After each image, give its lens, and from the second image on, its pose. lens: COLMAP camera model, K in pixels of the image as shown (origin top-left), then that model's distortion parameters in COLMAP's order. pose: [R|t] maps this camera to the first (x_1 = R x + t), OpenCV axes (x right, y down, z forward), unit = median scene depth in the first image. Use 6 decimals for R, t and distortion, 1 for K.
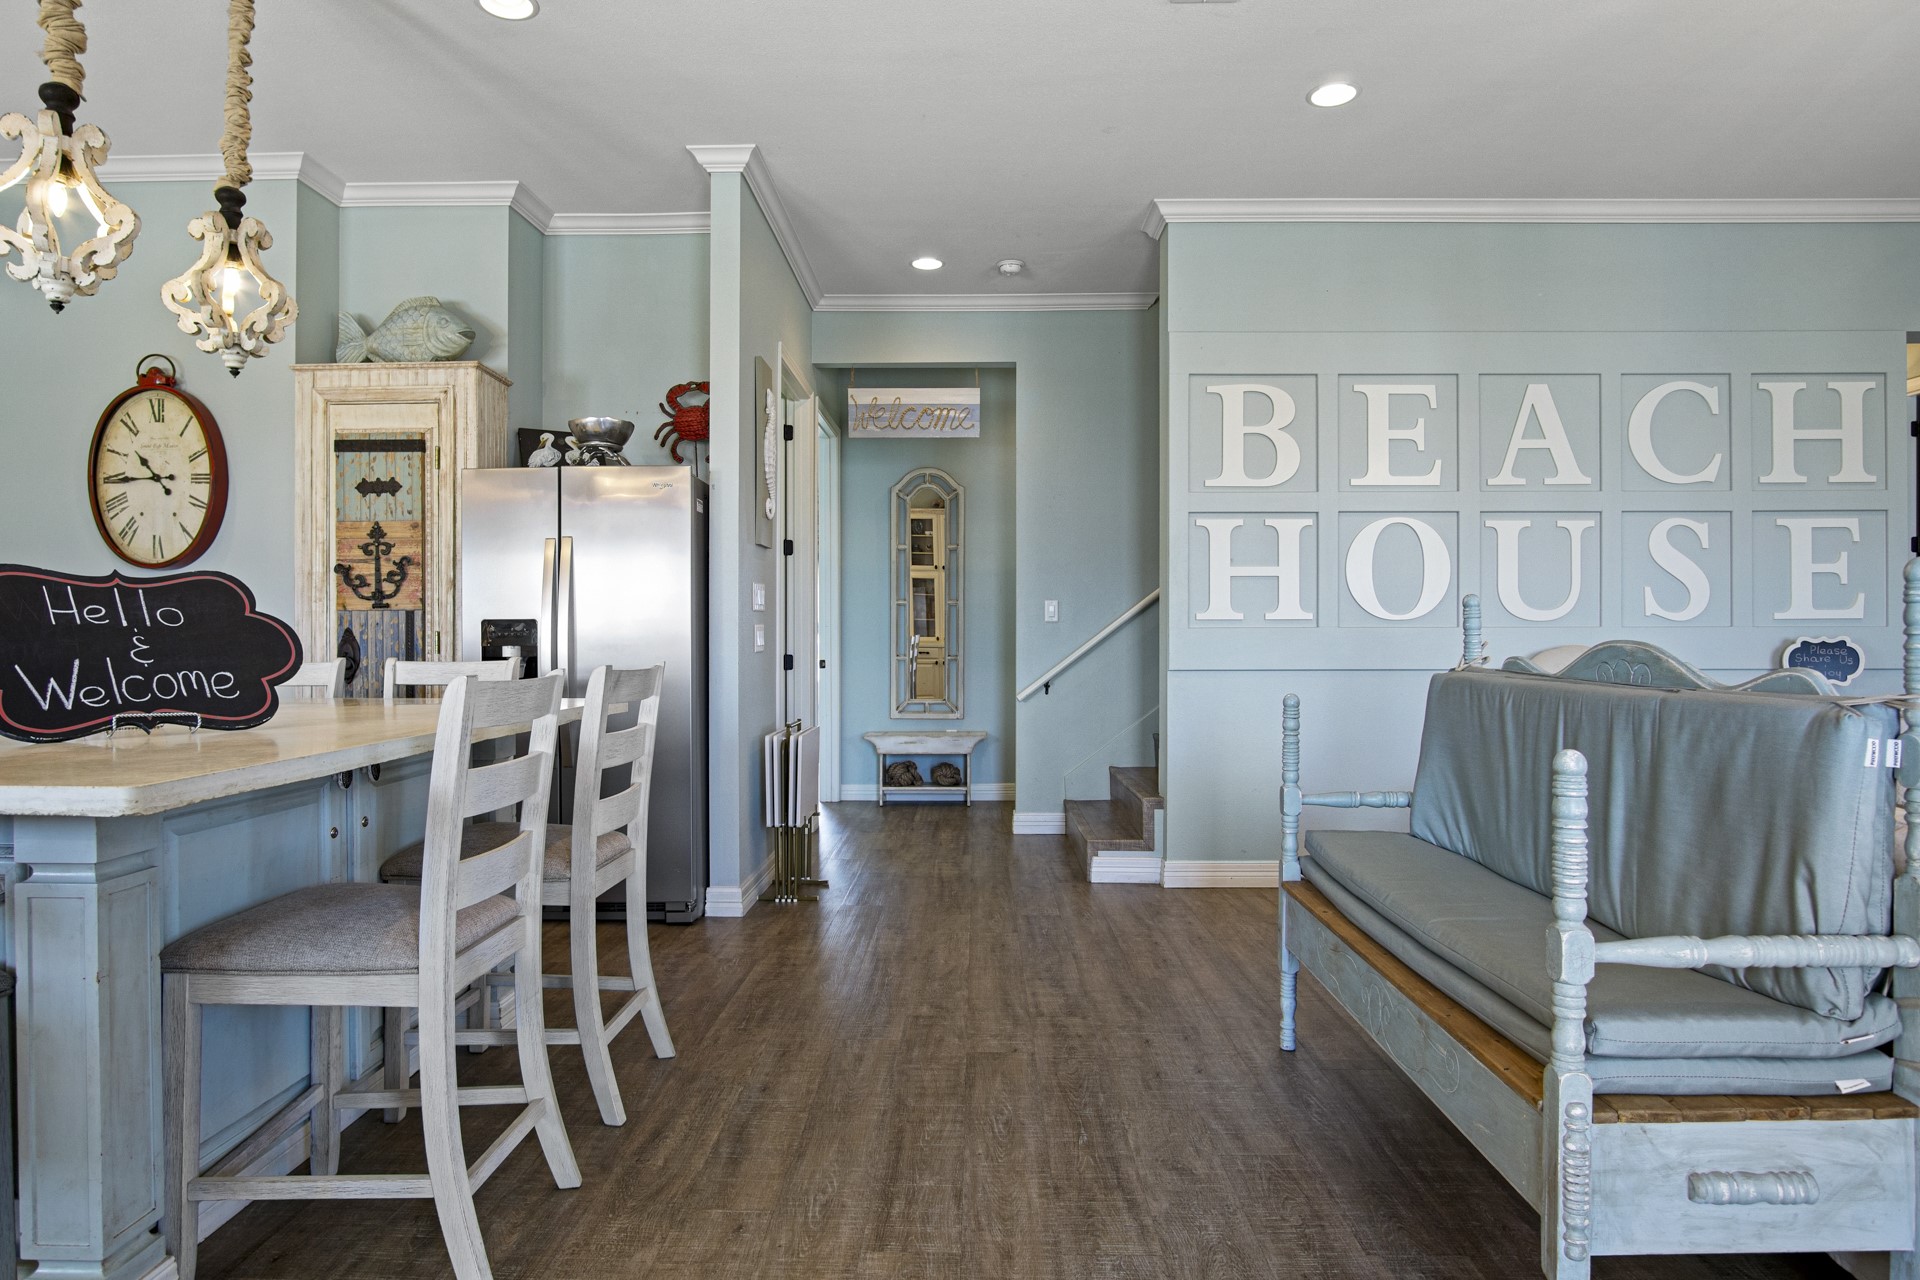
lens RADIAL K [[1032.6, 0, 964.5], [0, 1032.6, 633.5], [0, 0, 1]] dist [-0.026495, 0.000441]
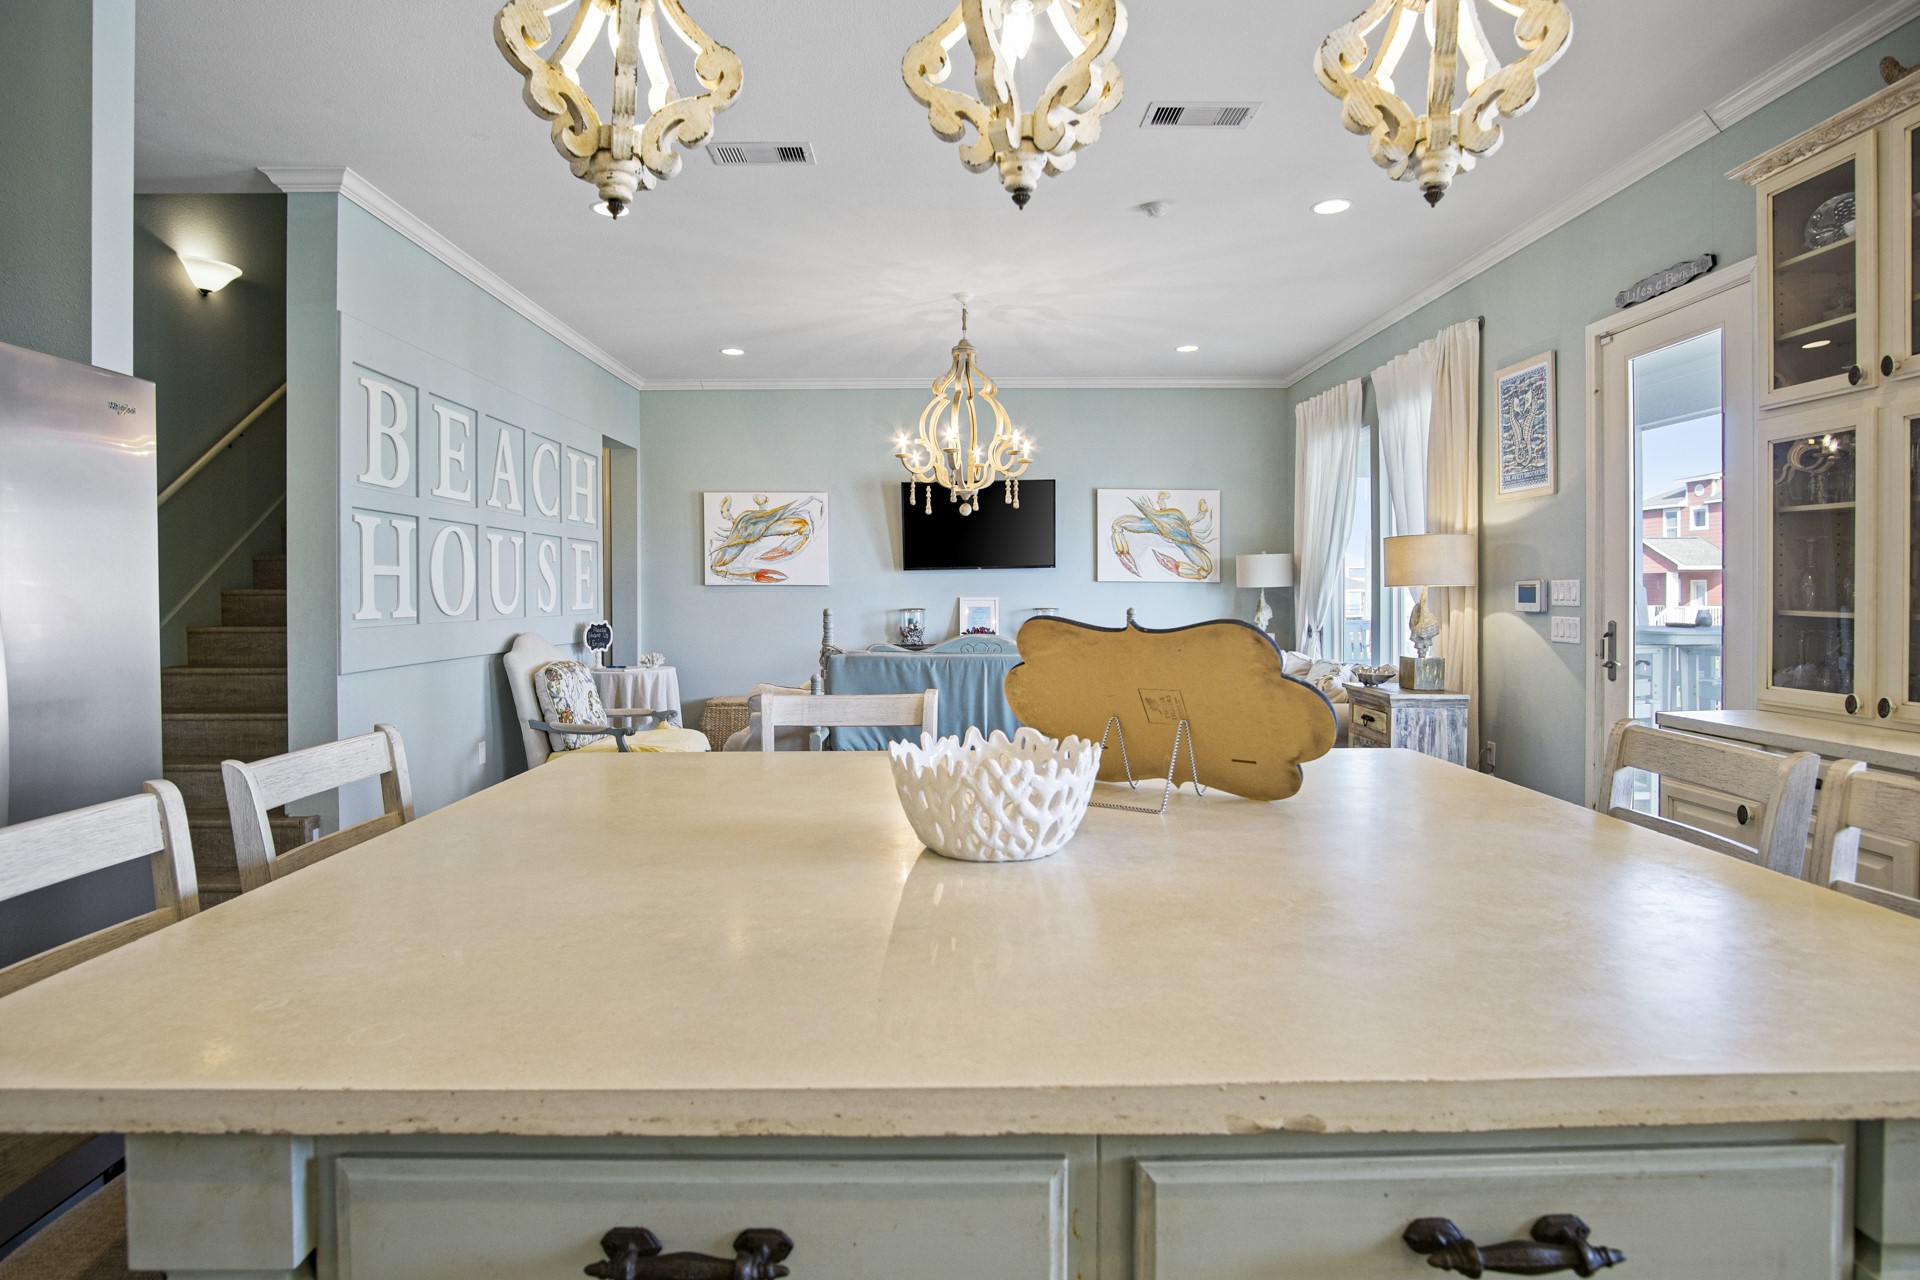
lens RADIAL K [[1032.6, 0, 964.5], [0, 1032.6, 633.5], [0, 0, 1]] dist [-0.026495, 0.000441]
pose [[-0.017464, -0.039296, 0.999075, -1.442418], [0.009119, 0.999180, 0.039460, -0.066035], [-0.999806, 0.009800, -0.017091, 0.872881]]
